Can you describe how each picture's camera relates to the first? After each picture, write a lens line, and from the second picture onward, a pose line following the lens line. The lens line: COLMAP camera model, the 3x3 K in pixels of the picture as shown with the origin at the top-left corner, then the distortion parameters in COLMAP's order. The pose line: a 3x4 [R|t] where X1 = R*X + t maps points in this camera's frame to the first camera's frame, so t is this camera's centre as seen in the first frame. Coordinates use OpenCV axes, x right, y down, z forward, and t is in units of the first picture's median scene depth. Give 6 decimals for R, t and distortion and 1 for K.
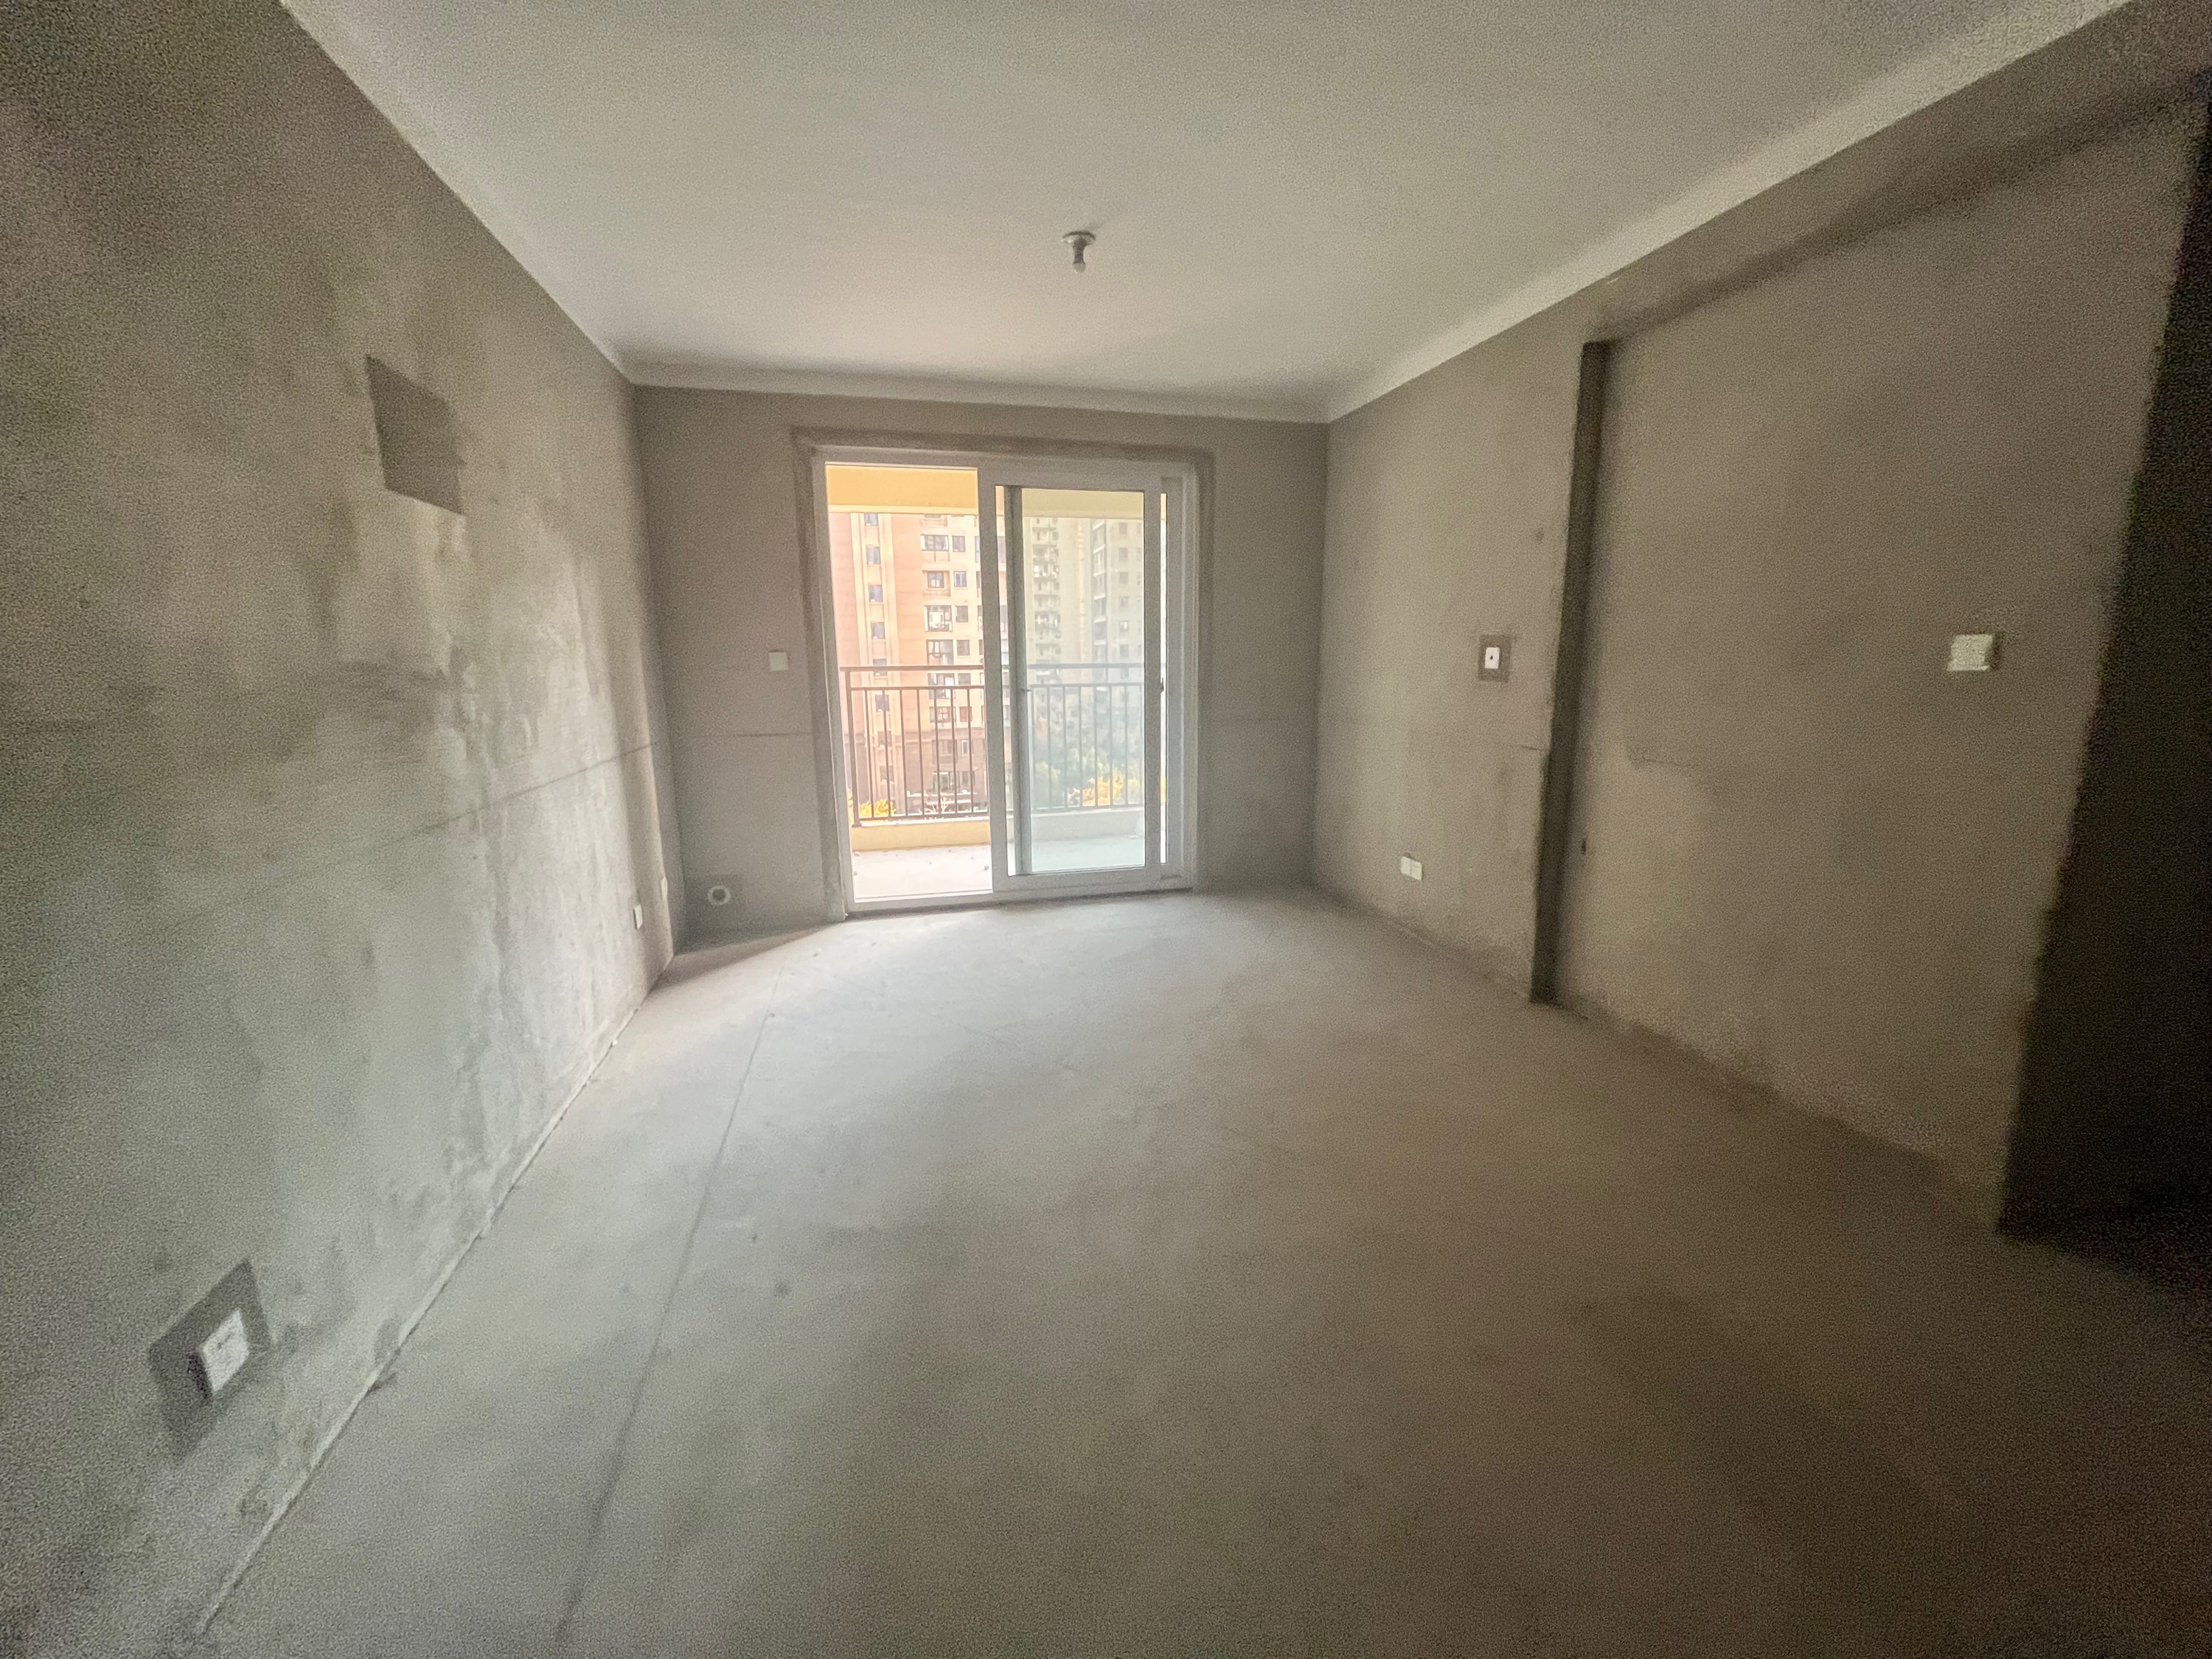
lens RADIAL K [[876.1, 0, 1103.3], [0, 876.1, 820.2], [0, 0, 1]] dist [-0.001164, -0.000140]
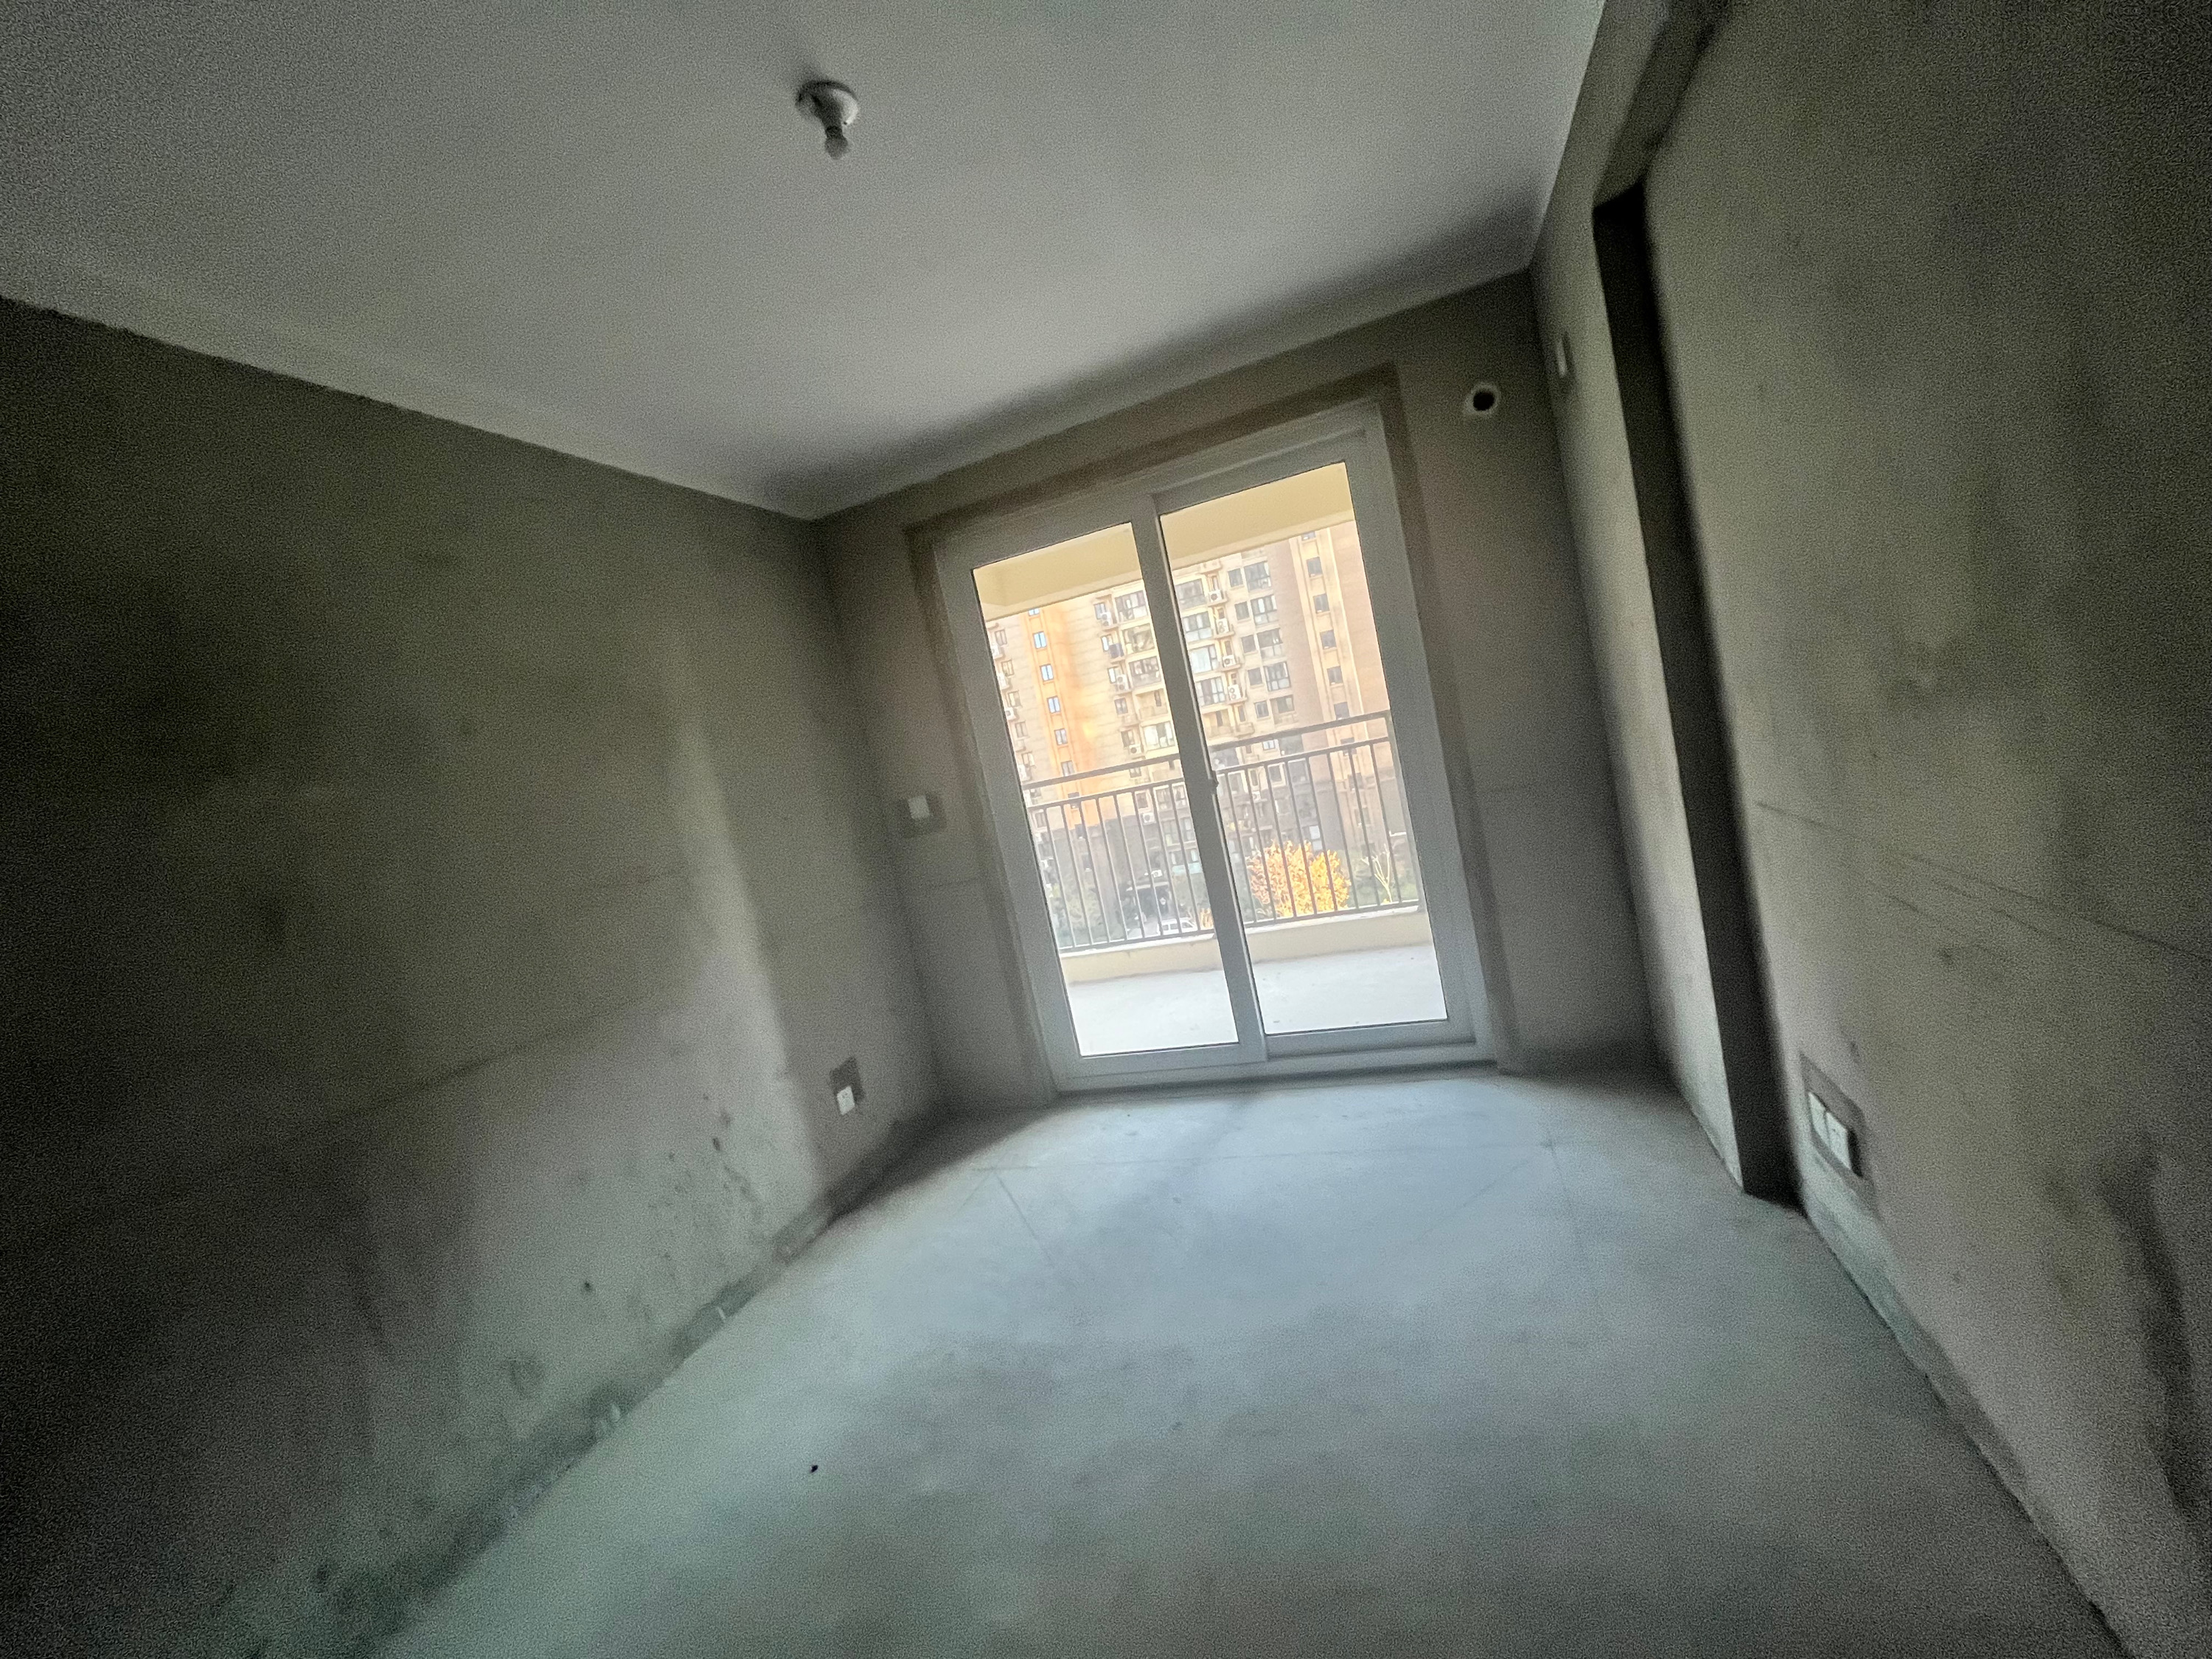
lens RADIAL K [[876.1, 0, 1103.3], [0, 876.1, 820.2], [0, 0, 1]] dist [-0.001164, -0.000140]
pose [[0.848568, -0.133512, -0.511963, 0.193576], [0.107874, 0.990970, -0.079630, -0.065043], [0.517972, 0.012343, 0.855309, 0.321617]]
